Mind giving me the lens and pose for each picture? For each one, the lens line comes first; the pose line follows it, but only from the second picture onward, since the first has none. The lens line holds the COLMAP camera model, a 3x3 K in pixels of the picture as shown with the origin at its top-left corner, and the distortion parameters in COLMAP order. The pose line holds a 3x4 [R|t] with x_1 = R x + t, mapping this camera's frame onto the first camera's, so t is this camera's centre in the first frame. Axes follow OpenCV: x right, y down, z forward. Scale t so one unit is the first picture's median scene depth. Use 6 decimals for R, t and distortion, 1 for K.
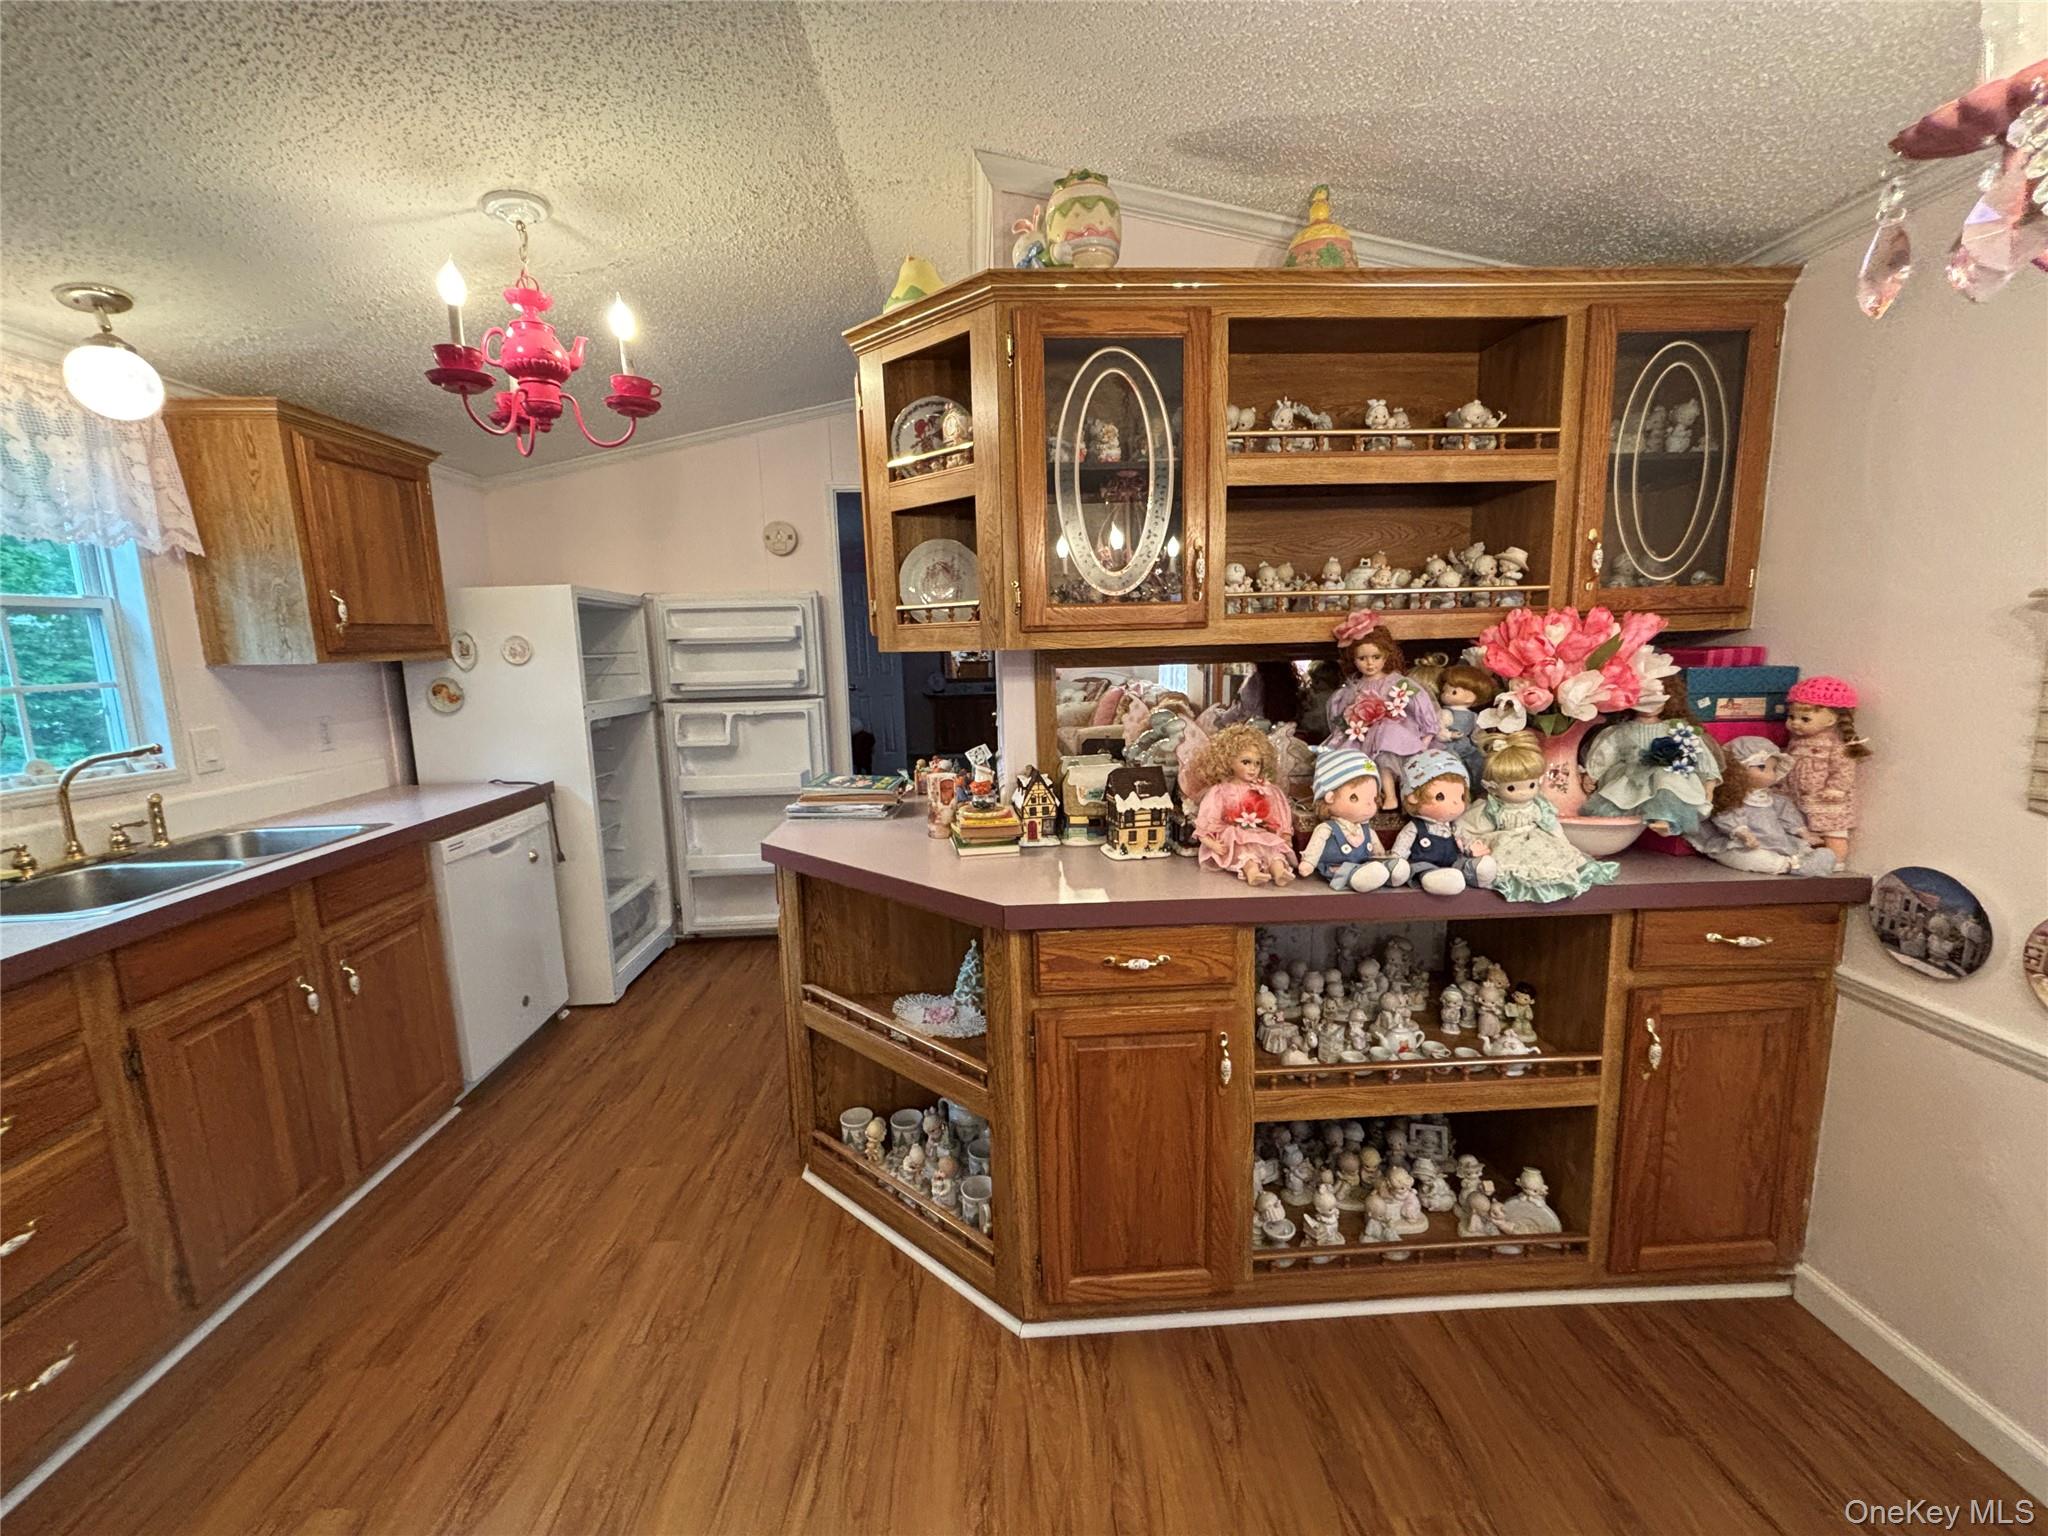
lens RADIAL K [[830.9, 0, 1023.0], [0, 830.9, 765.4], [0, 0, 1]] dist [0.001944, 0.000502]
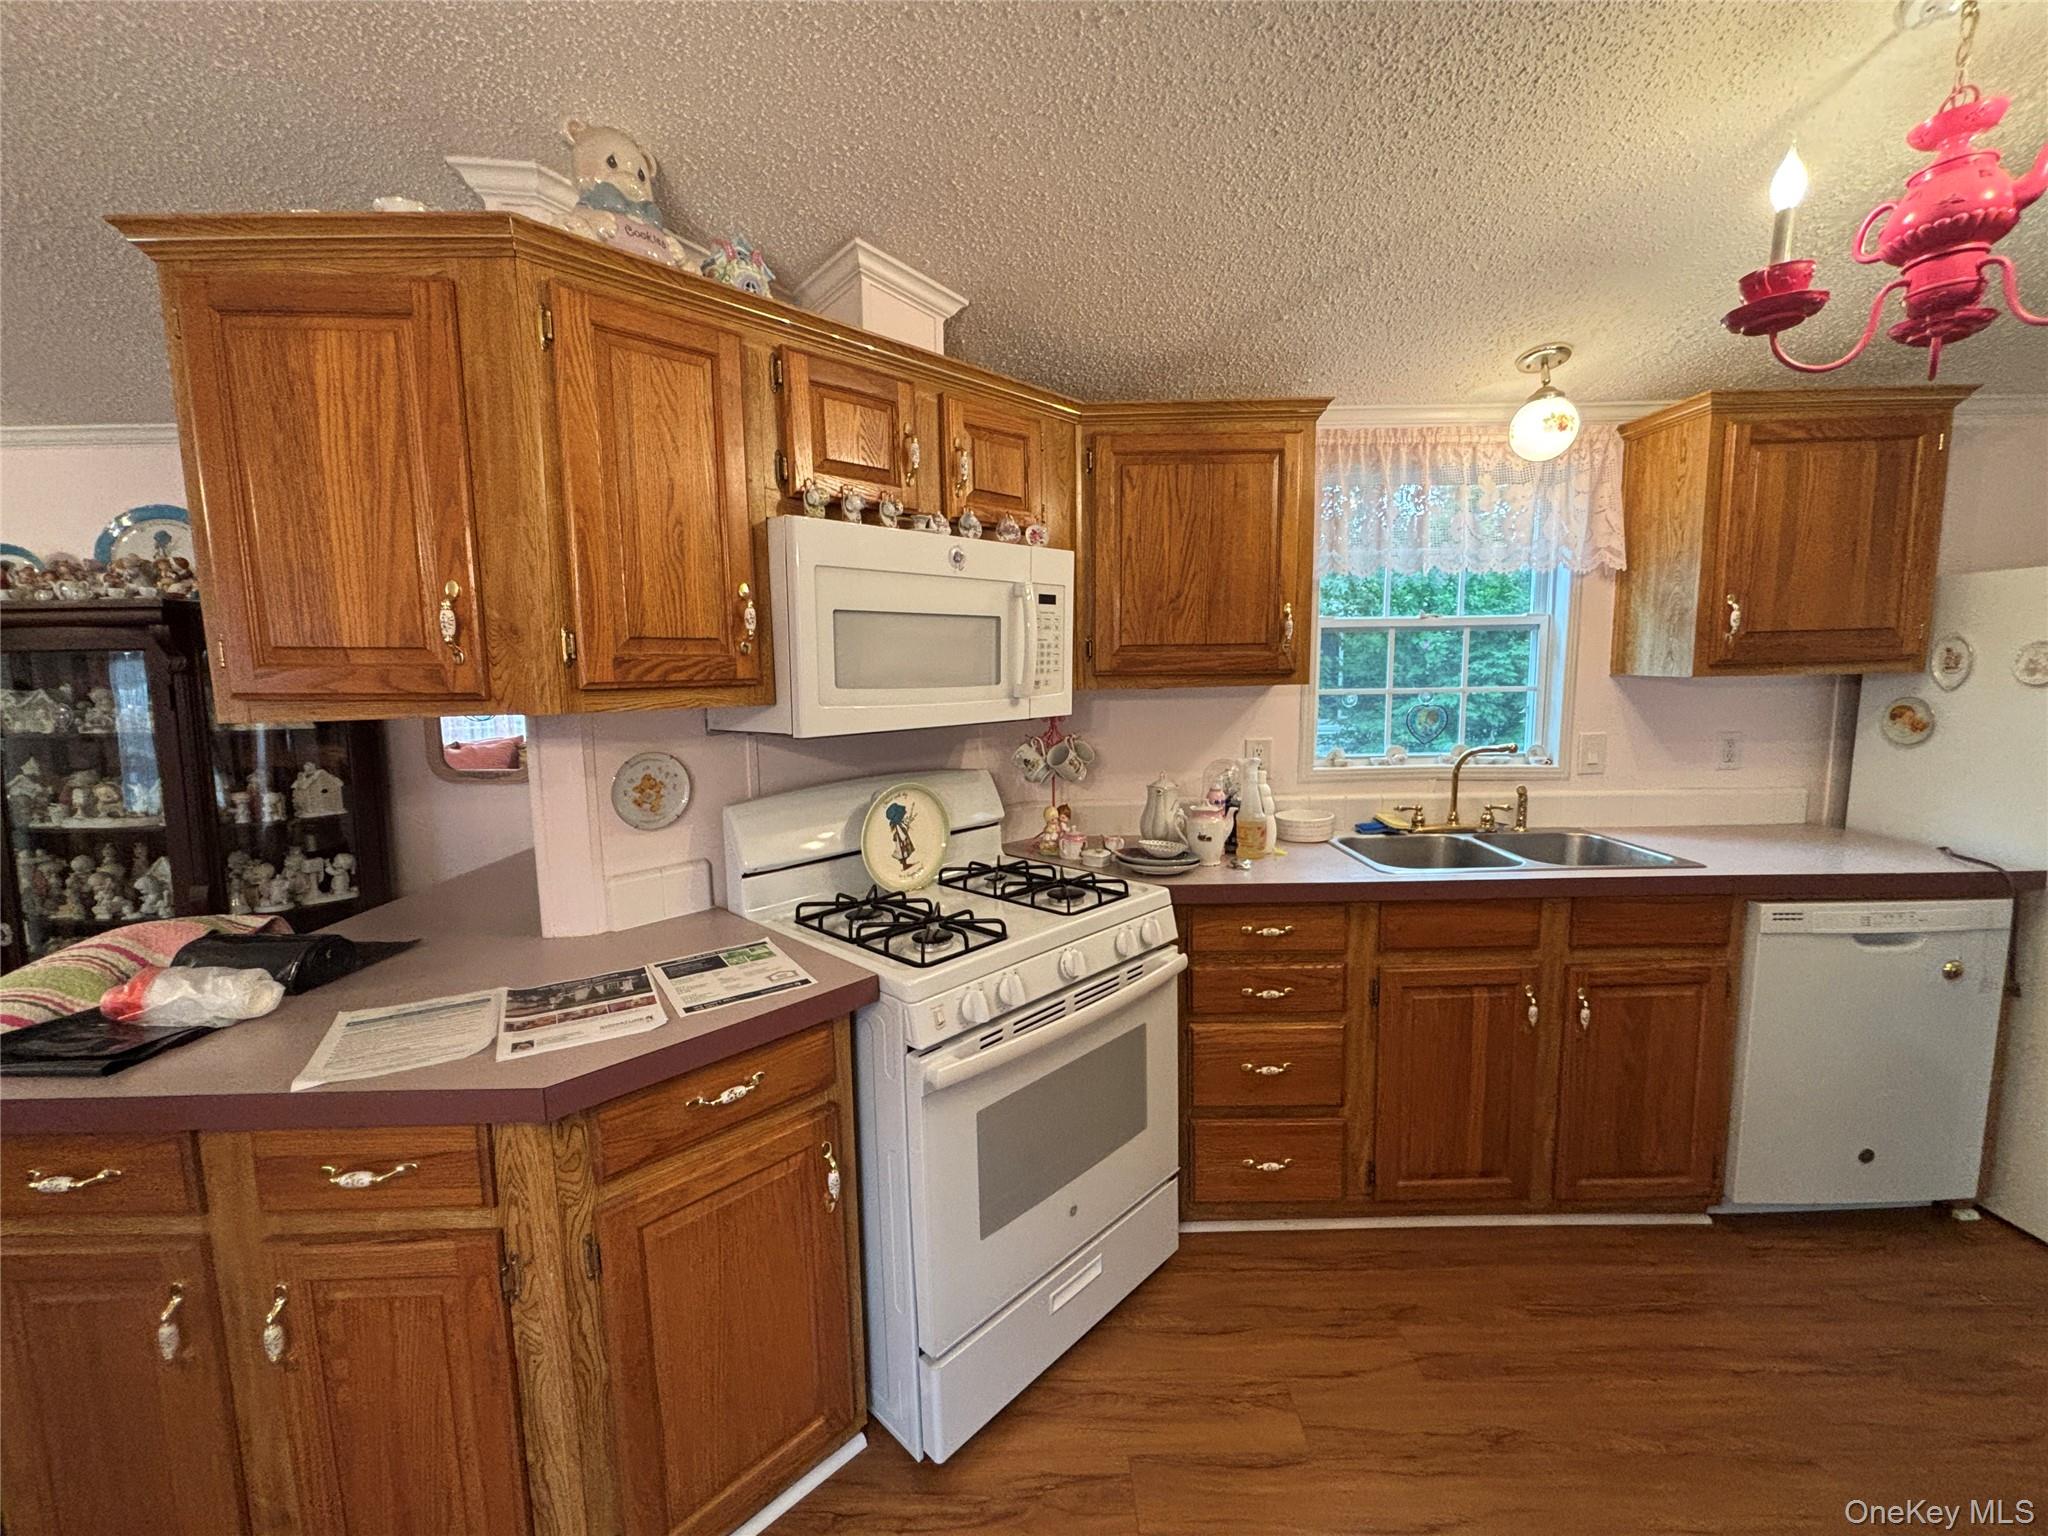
lens RADIAL K [[830.9, 0, 1023.0], [0, 830.9, 765.4], [0, 0, 1]] dist [0.001944, 0.000502]
pose [[-0.038279, 0.149193, -0.988067, 0.104636], [-0.132860, 0.979253, 0.153010, -0.070445], [0.990395, 0.137132, -0.017663, 0.302639]]
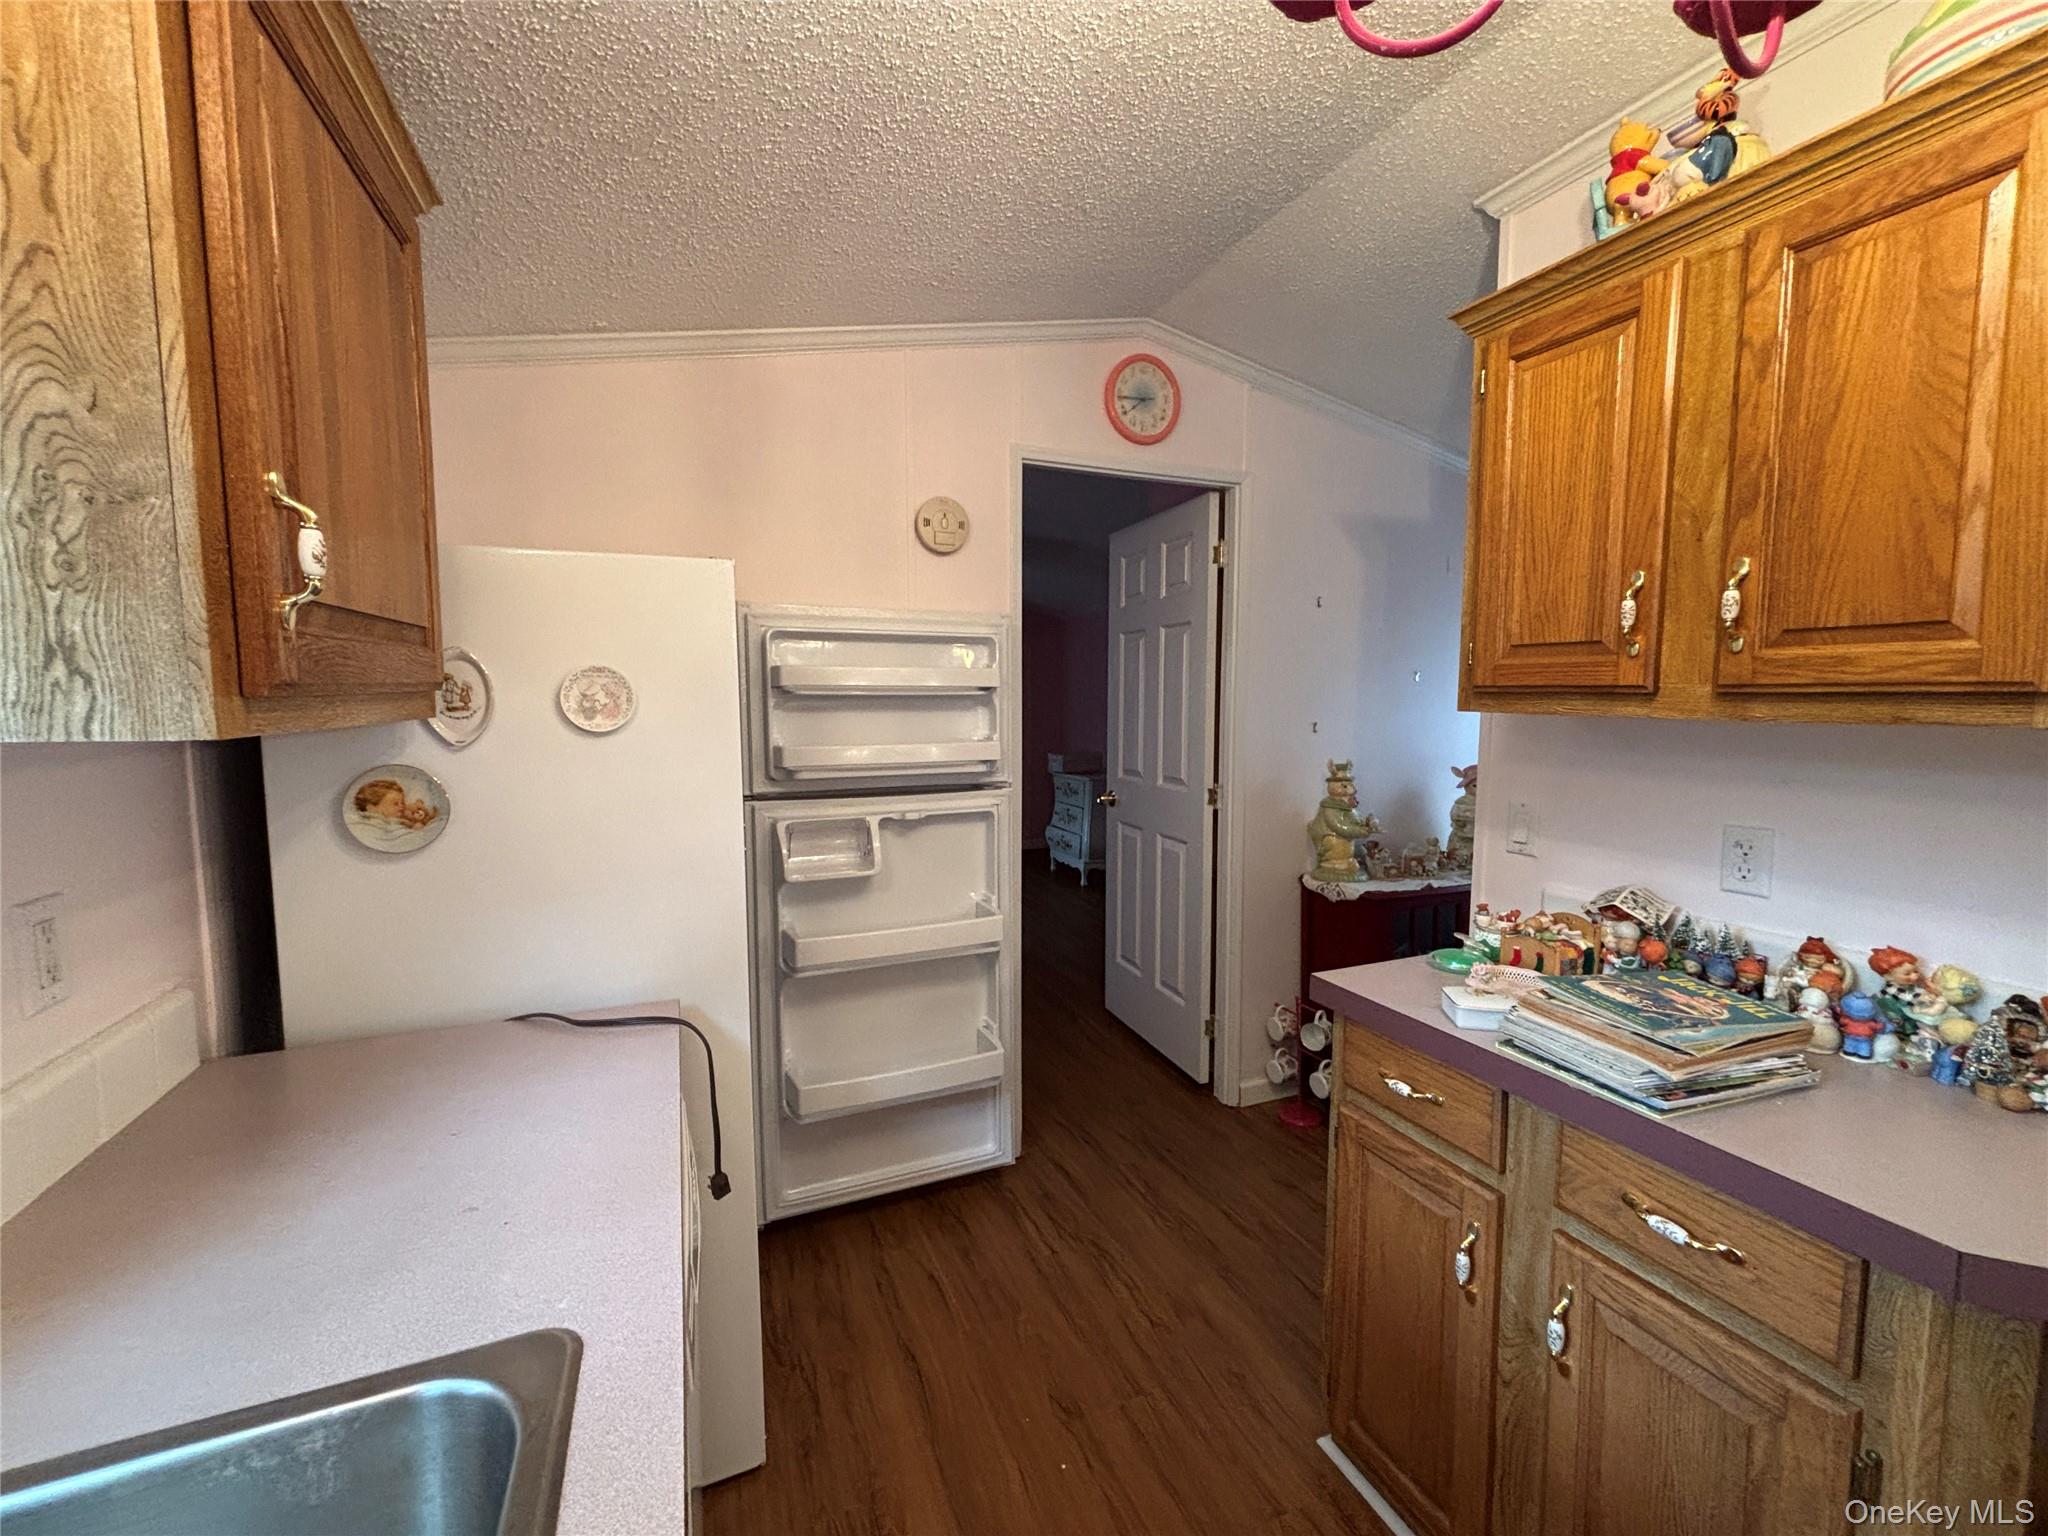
lens RADIAL K [[830.9, 0, 1023.0], [0, 830.9, 765.4], [0, 0, 1]] dist [0.001944, 0.000502]
pose [[0.940857, -0.004784, 0.338769, -0.711127], [0.028339, 0.997508, -0.064617, -0.092391], [-0.337616, 0.070396, 0.938648, 0.684790]]
